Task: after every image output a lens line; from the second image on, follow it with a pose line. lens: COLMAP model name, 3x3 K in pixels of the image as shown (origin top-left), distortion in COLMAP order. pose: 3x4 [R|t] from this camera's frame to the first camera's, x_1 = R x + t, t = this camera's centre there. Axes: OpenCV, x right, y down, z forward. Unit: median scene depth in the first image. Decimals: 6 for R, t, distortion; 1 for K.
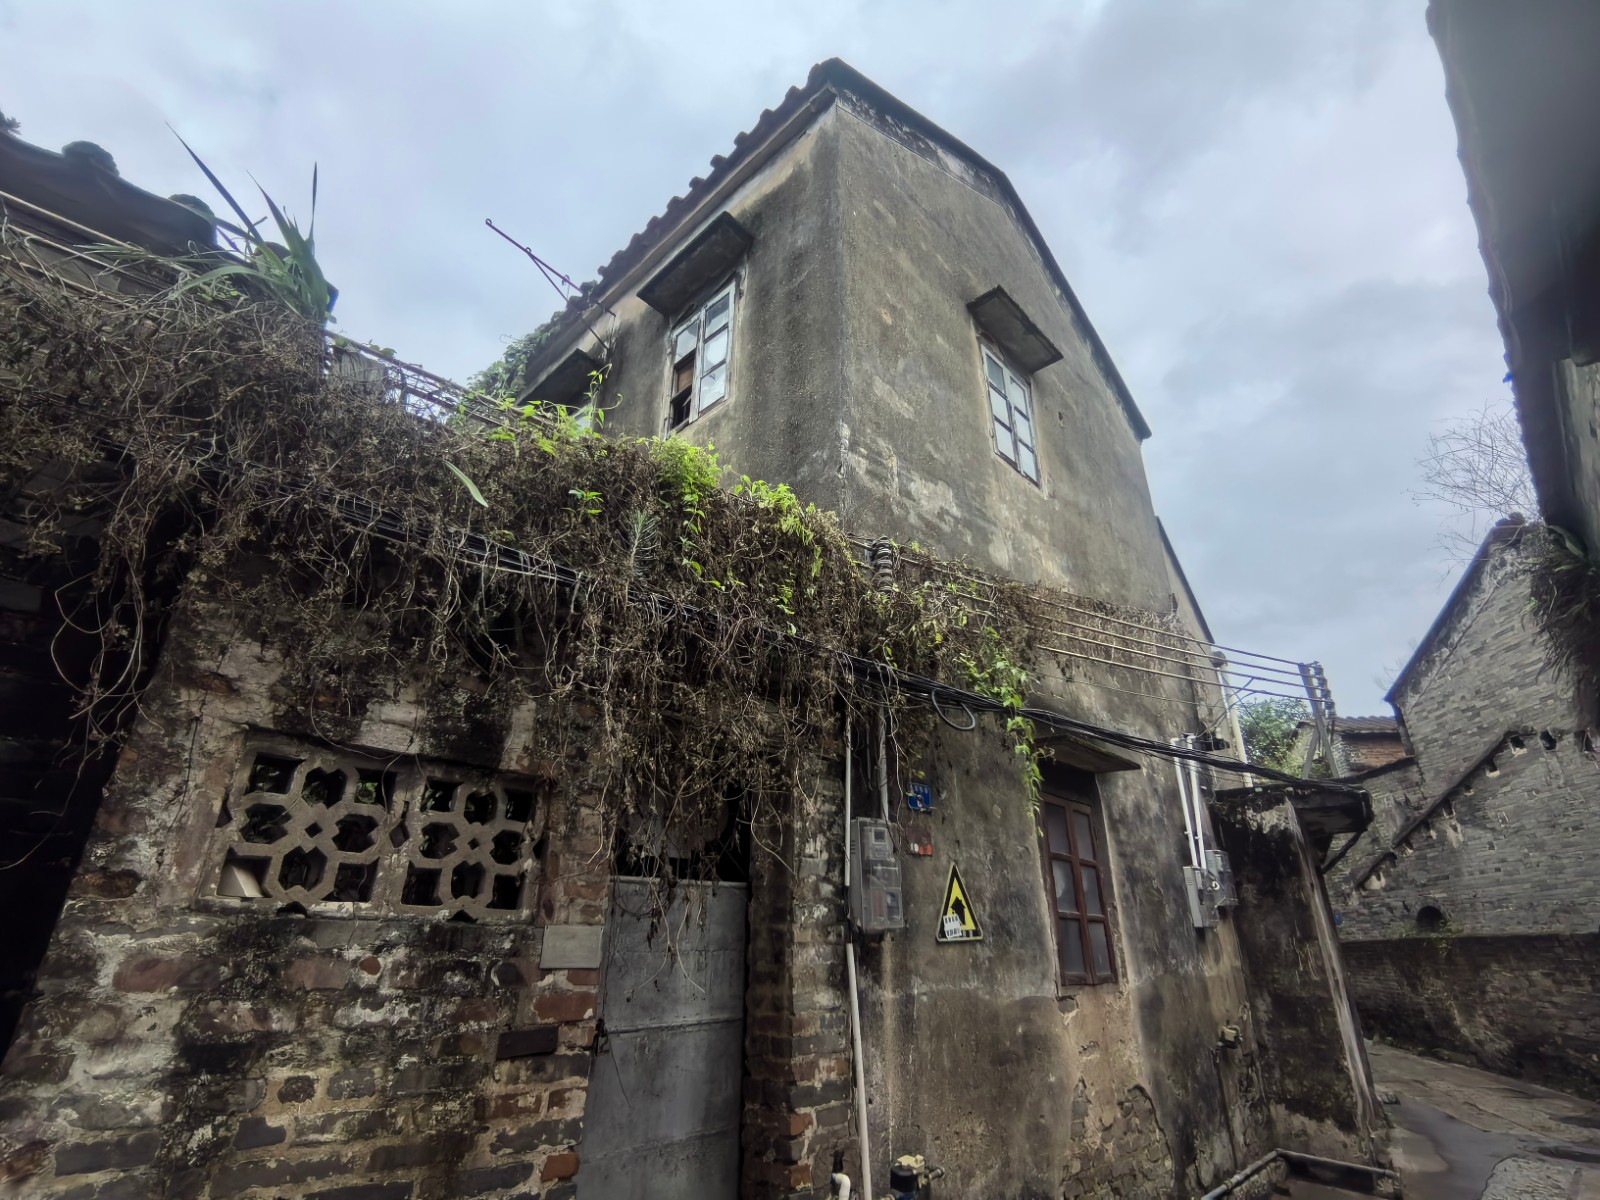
lens RADIAL K [[776.4, 0, 810.1], [0, 776.4, 598.7], [0, 0, 1]] dist [-0.005560, -0.001764]
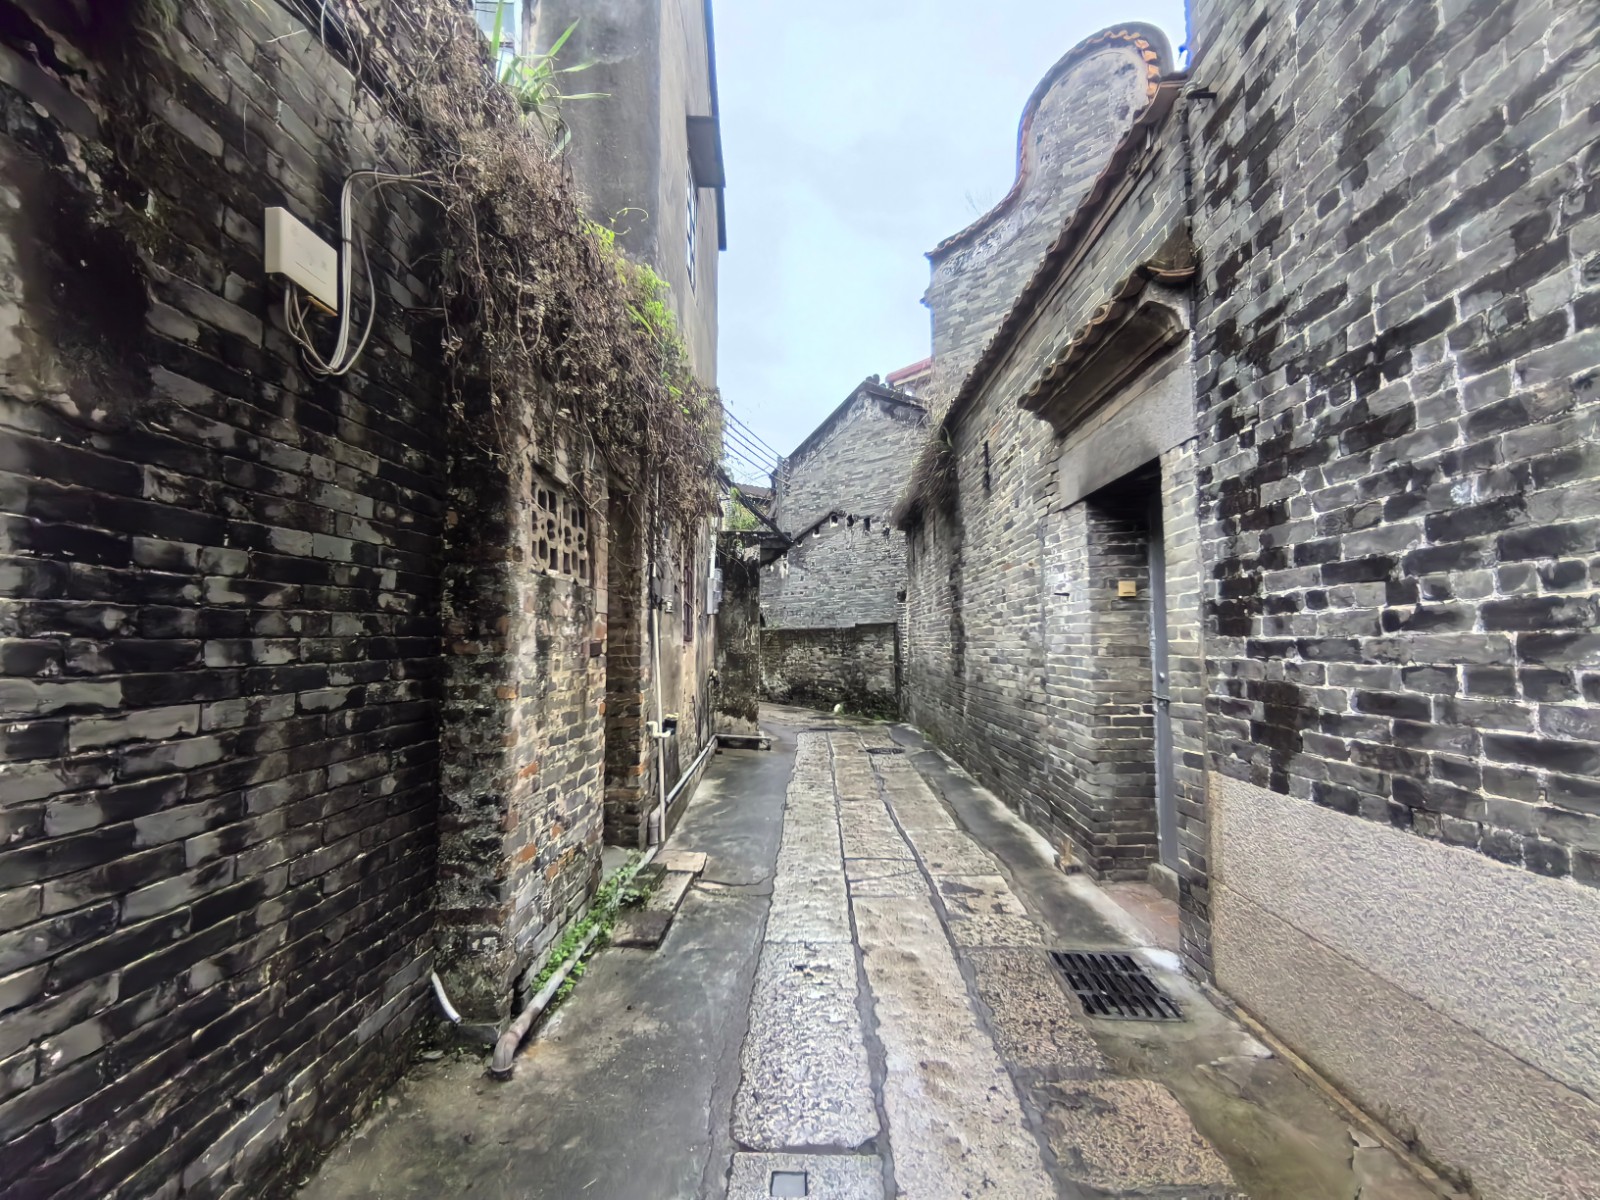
lens RADIAL K [[776.4, 0, 810.1], [0, 776.4, 598.7], [0, 0, 1]] dist [-0.005560, -0.001764]
pose [[0.700462, 0.046123, 0.712198, -0.302400], [-0.294785, 0.927505, 0.229861, -0.017342], [-0.649965, -0.370954, 0.663278, -0.107654]]
